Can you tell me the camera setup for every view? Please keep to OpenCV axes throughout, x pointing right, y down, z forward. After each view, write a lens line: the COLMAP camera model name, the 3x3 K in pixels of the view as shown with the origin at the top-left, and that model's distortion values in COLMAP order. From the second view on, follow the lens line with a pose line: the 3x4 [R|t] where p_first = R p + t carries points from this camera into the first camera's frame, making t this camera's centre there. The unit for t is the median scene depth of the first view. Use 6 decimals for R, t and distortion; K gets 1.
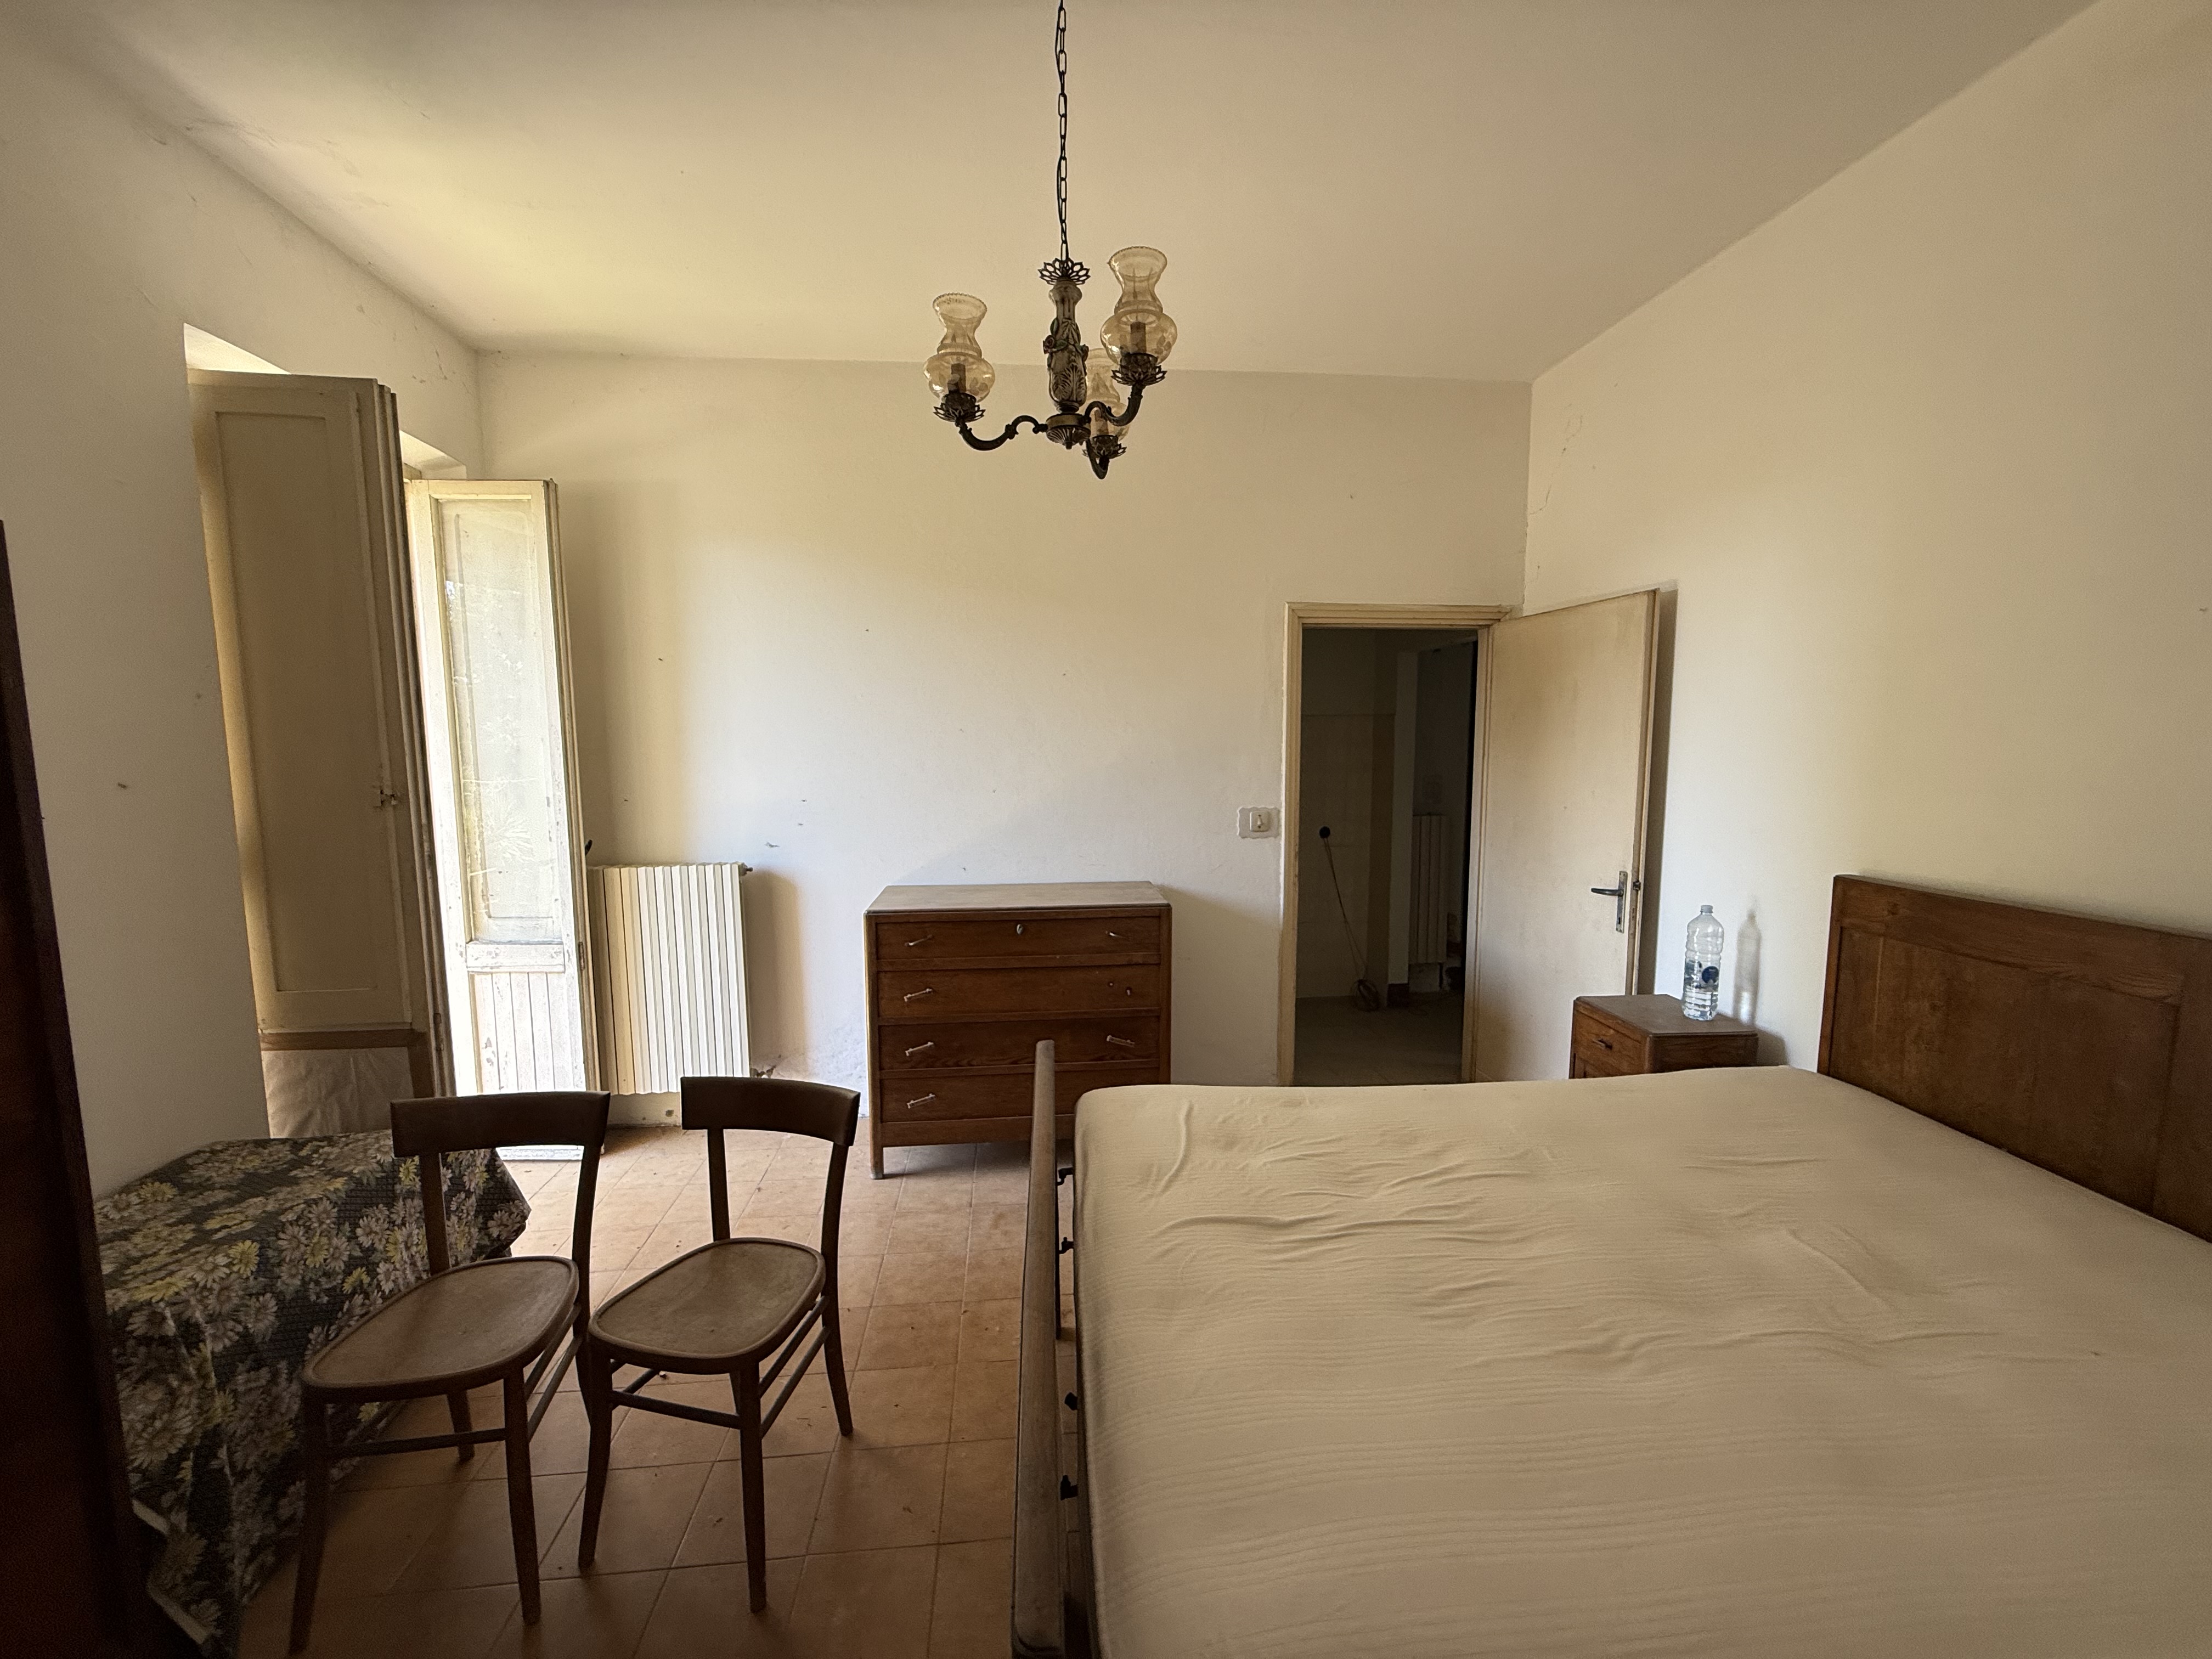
lens RADIAL K [[880.0, 0, 1105.0], [0, 880.0, 834.0], [0, 0, 1]] dist [0.000221, 0.000160]
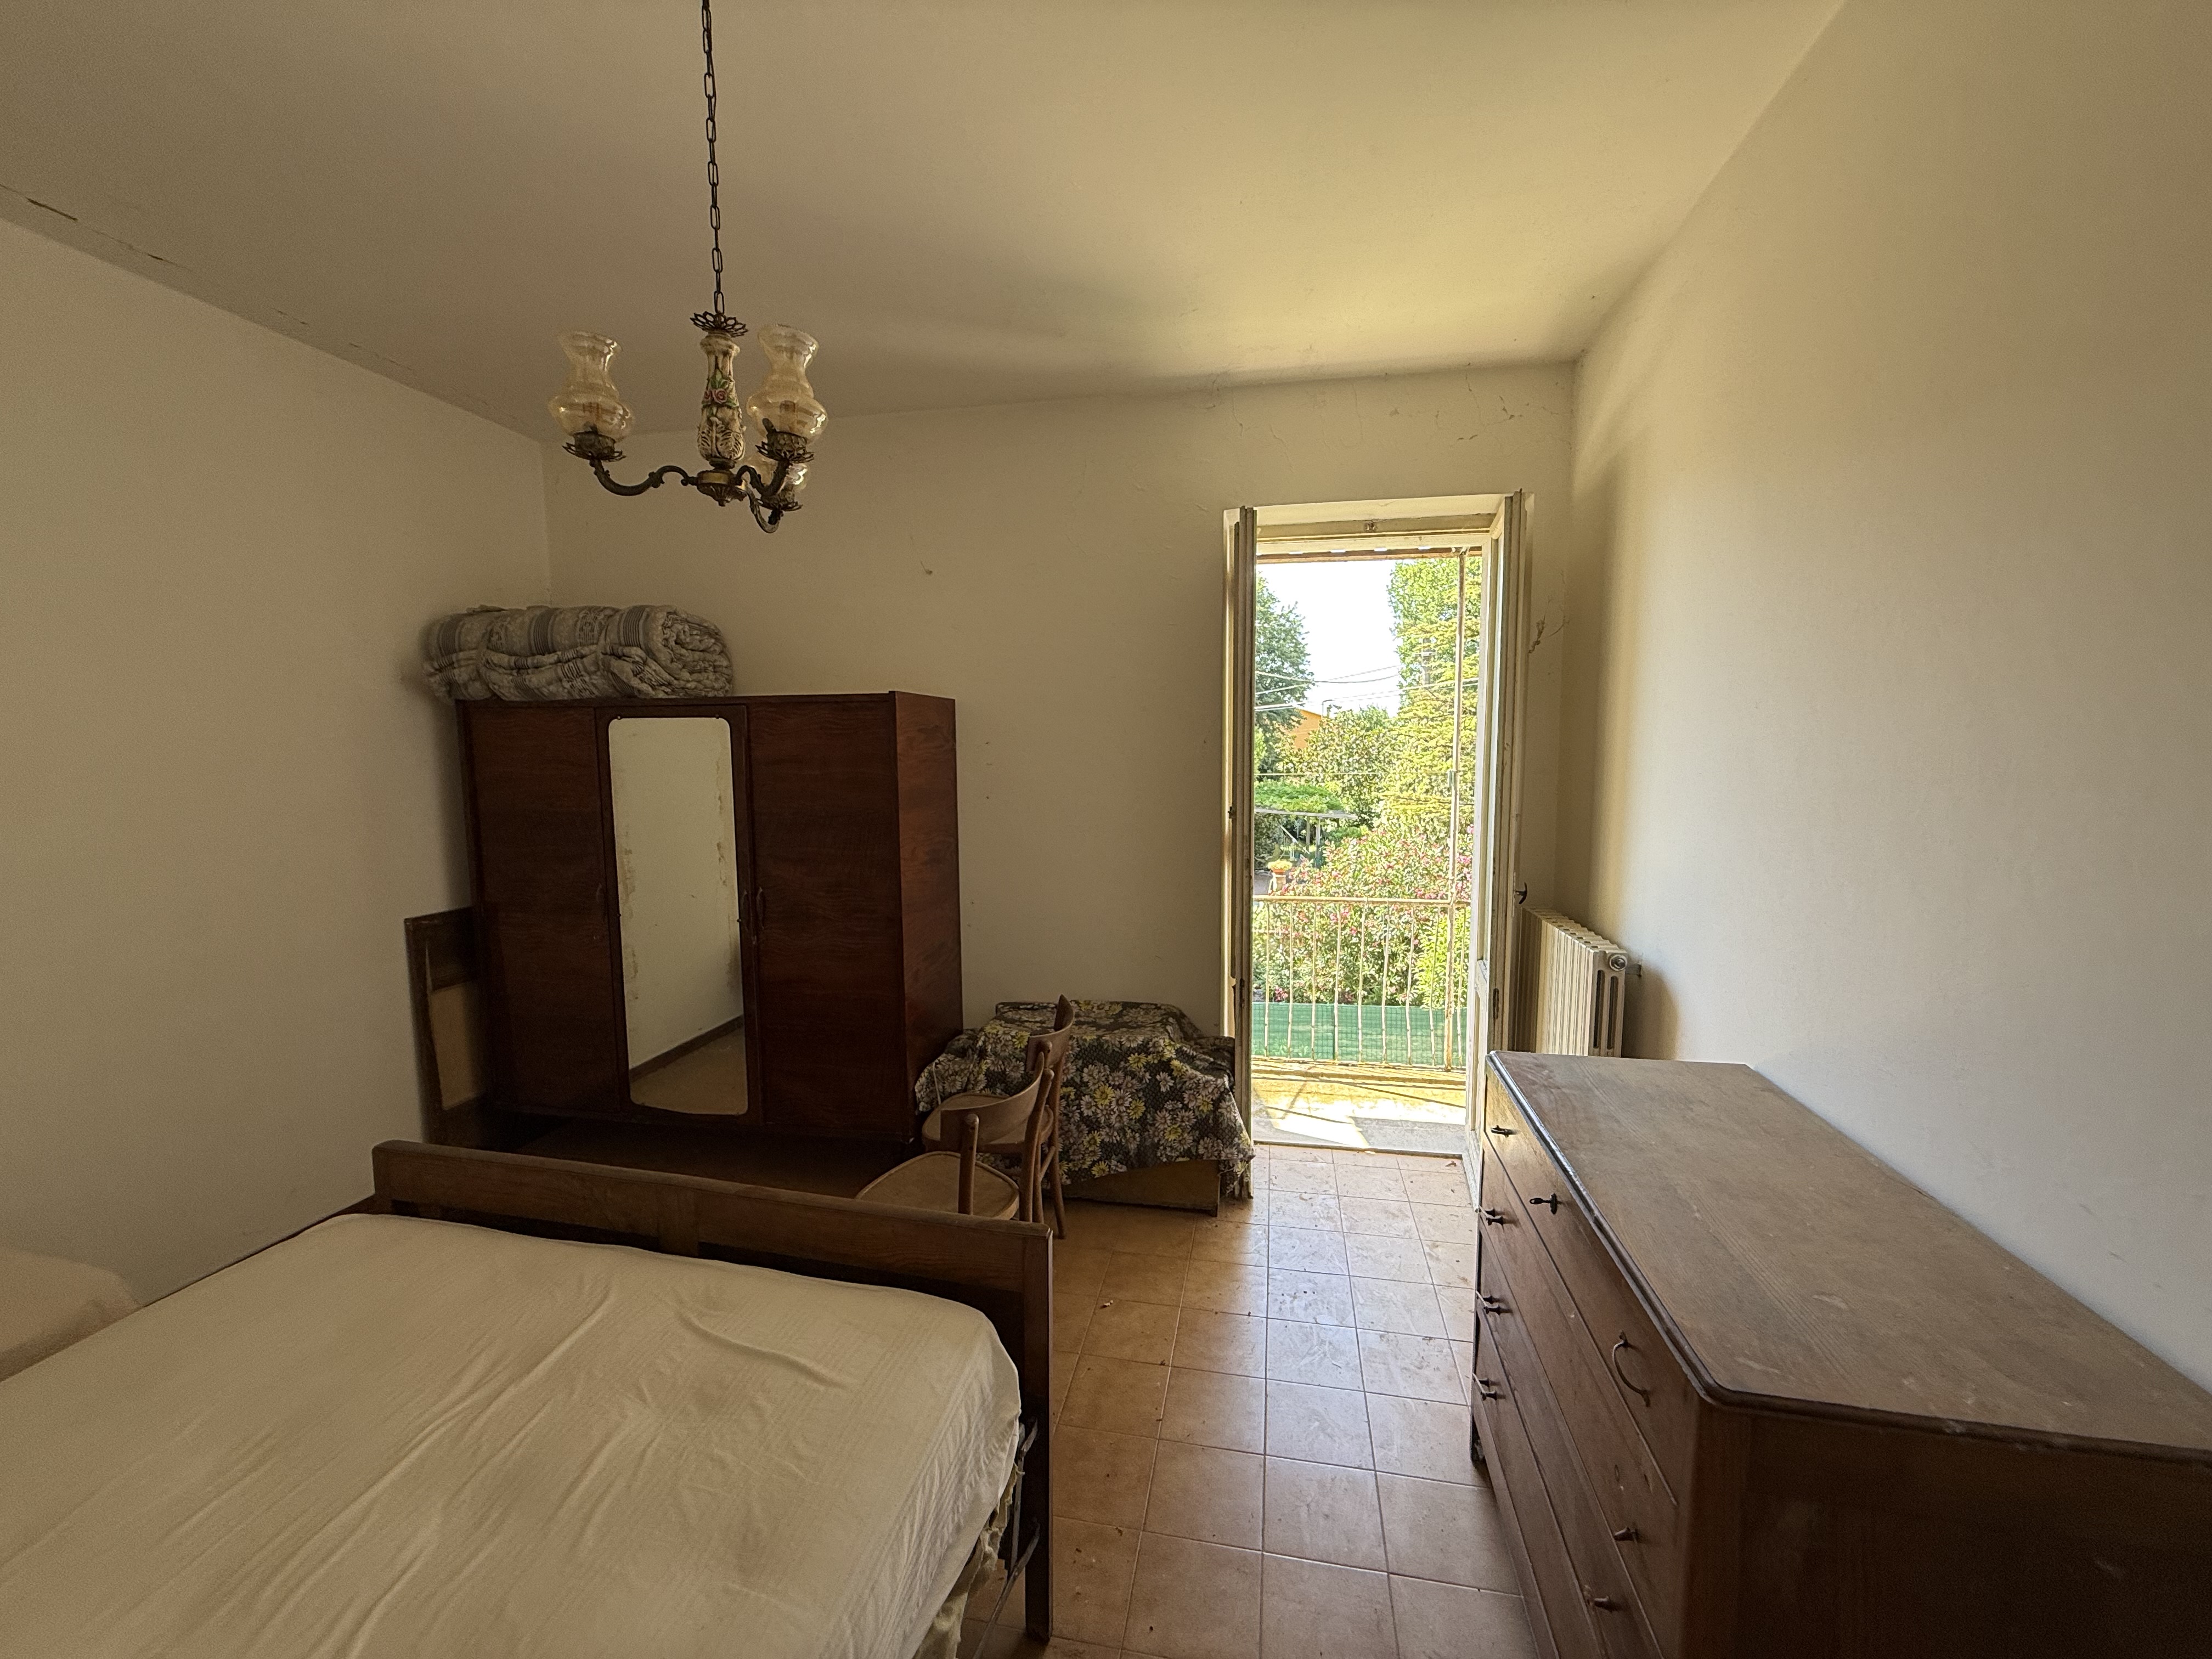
lens RADIAL K [[880.0, 0, 1105.0], [0, 880.0, 834.0], [0, 0, 1]] dist [0.000221, 0.000160]
pose [[-0.289878, 0.102753, -0.951532, 0.478734], [-0.096269, 0.986047, 0.135808, -0.152331], [0.952210, 0.130971, -0.275941, 1.031338]]
